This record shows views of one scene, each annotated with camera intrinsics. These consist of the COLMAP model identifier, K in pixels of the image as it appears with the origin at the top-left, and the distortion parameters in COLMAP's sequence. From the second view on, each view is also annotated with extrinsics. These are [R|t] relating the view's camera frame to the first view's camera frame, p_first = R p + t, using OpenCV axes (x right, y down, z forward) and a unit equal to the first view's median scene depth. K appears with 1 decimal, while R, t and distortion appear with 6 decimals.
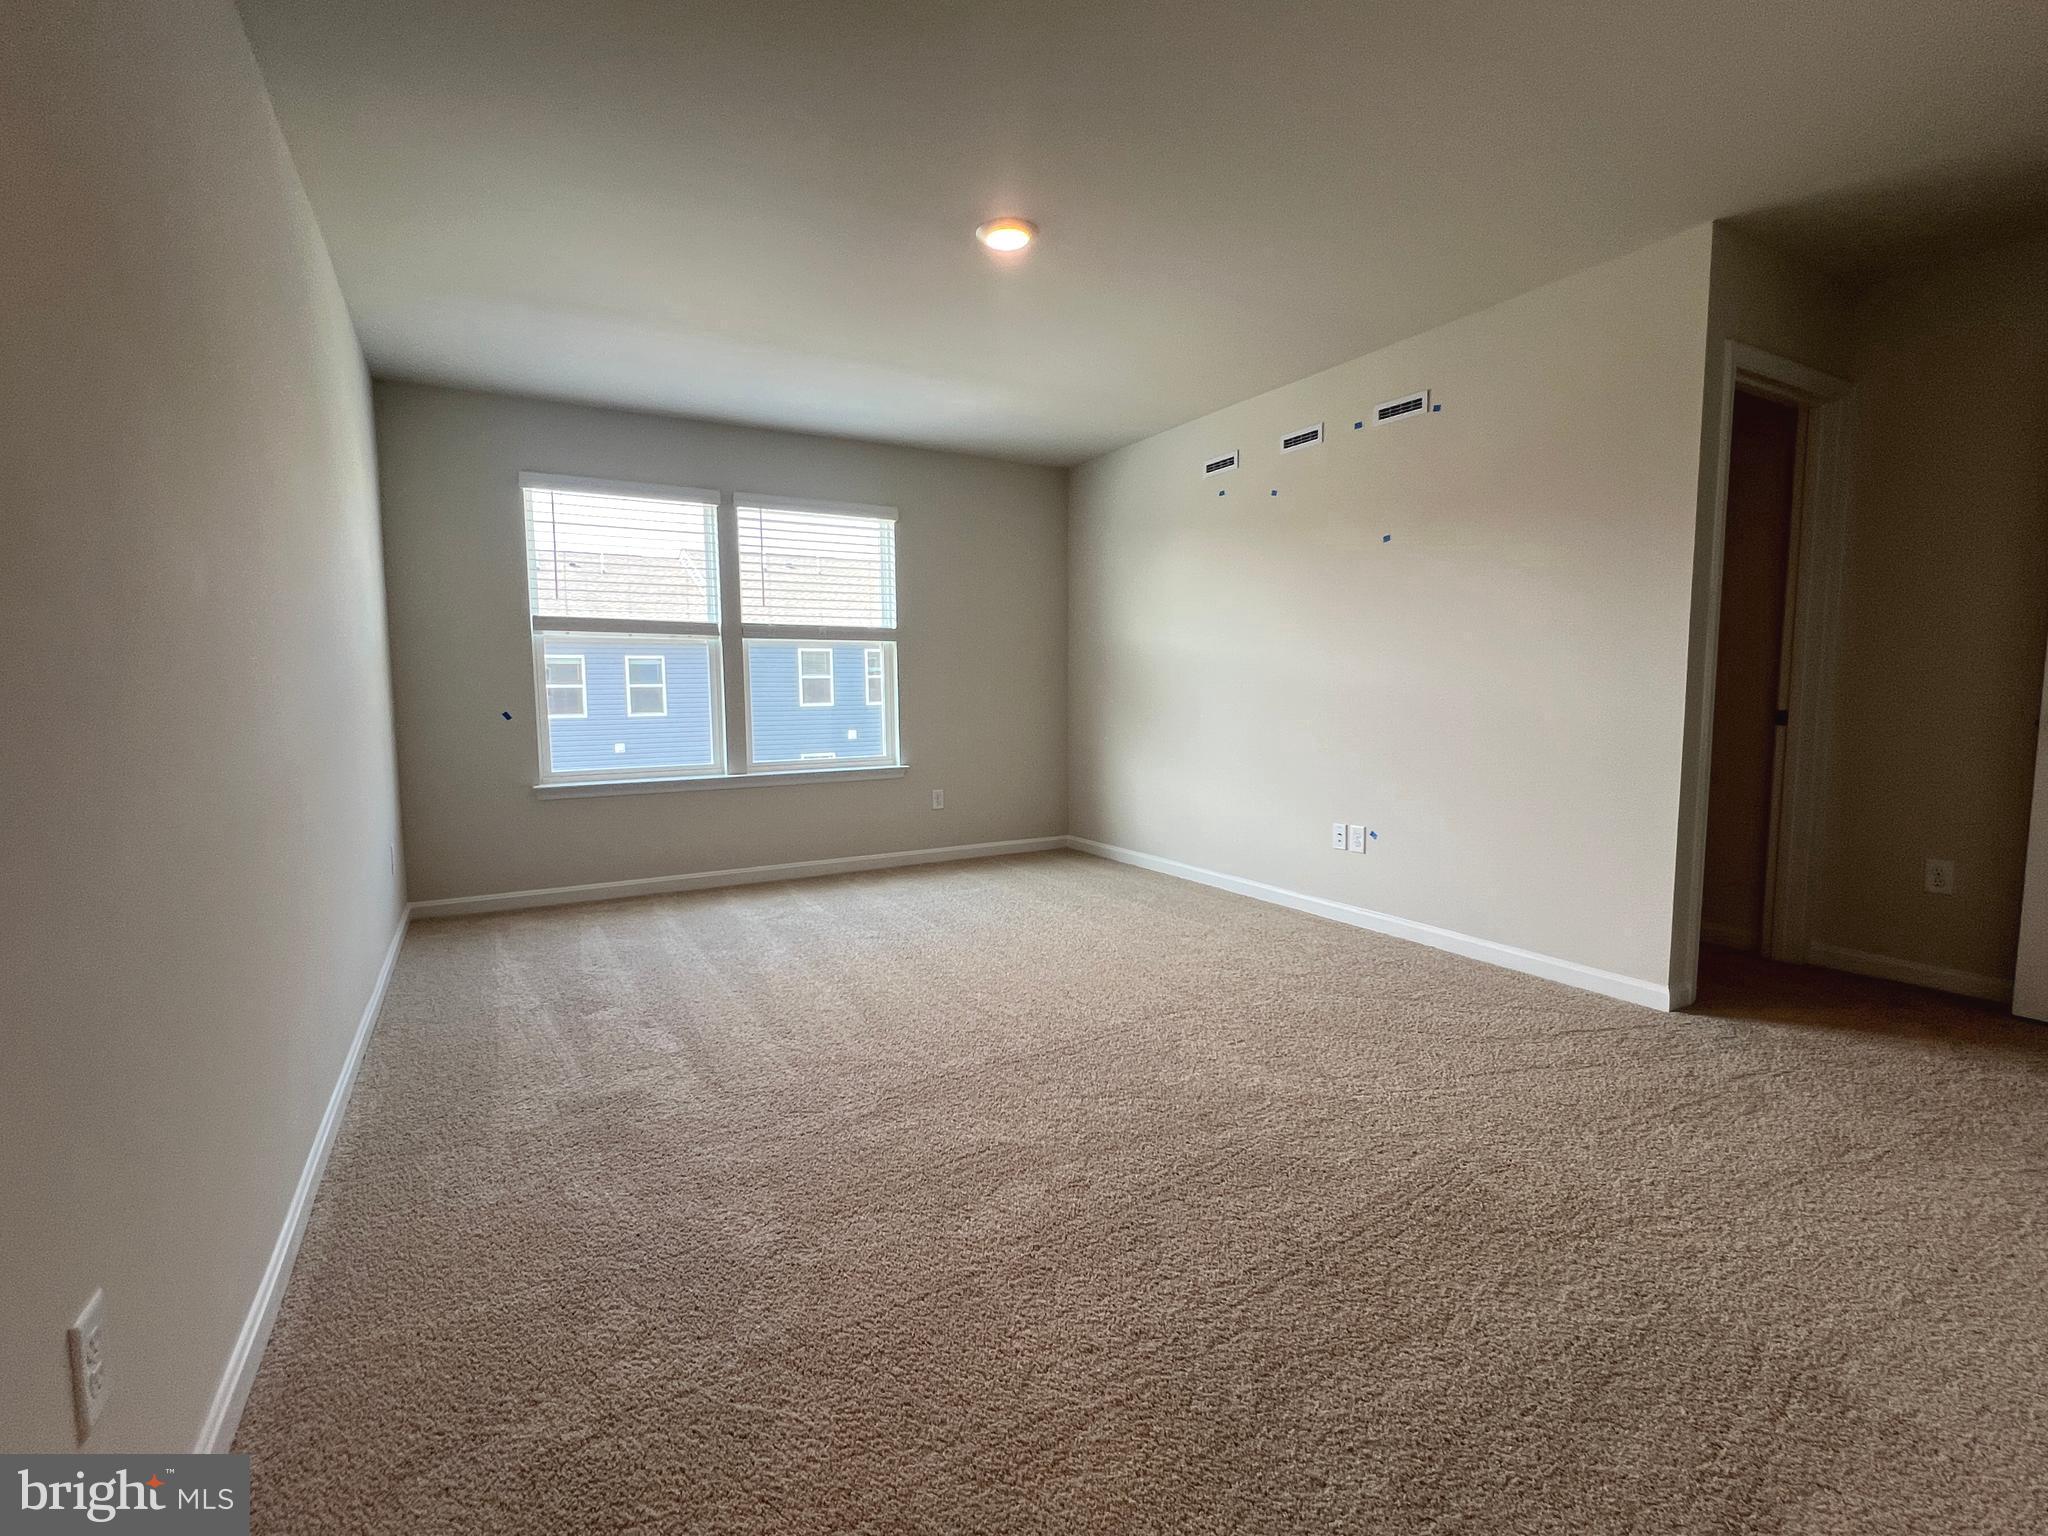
lens RADIAL K [[908.7, 0, 1006.0], [0, 908.7, 773.2], [0, 0, 1]] dist [-0.000238, 0.000035]
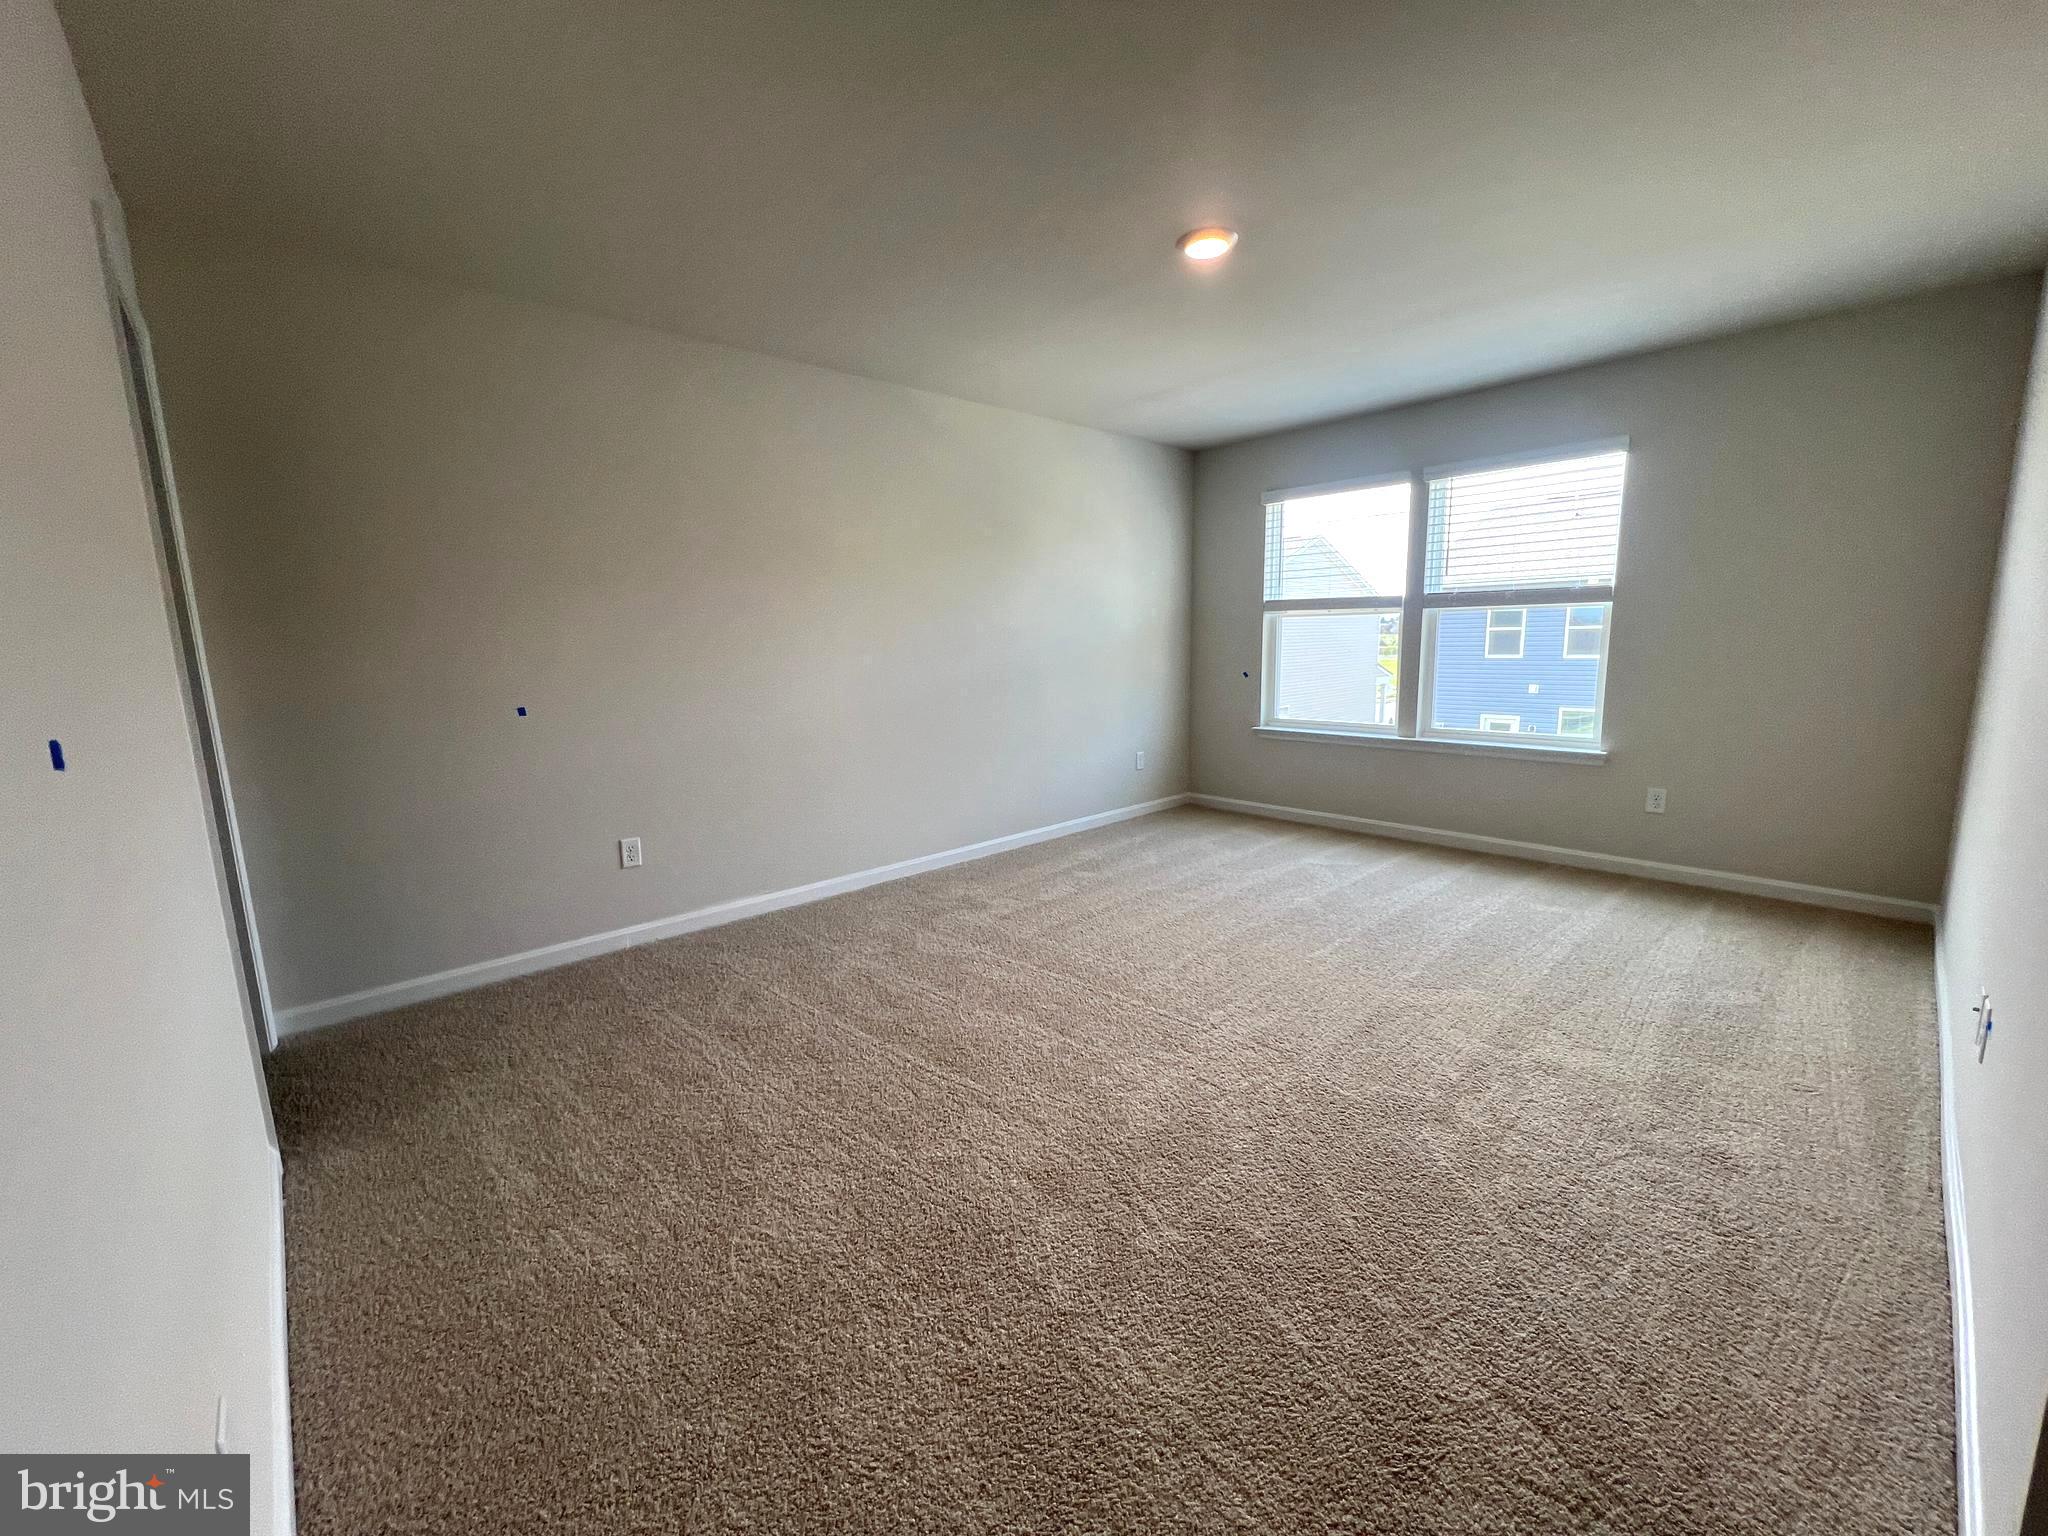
lens RADIAL K [[819.1, 0, 1021.2], [0, 819.1, 771.1], [0, 0, 1]] dist [-0.000215, -0.000044]
pose [[0.228491, 0.160810, -0.960173, 0.529857], [-0.068931, 0.986460, 0.148809, -0.071350], [0.971103, 0.032184, 0.236482, 0.328129]]
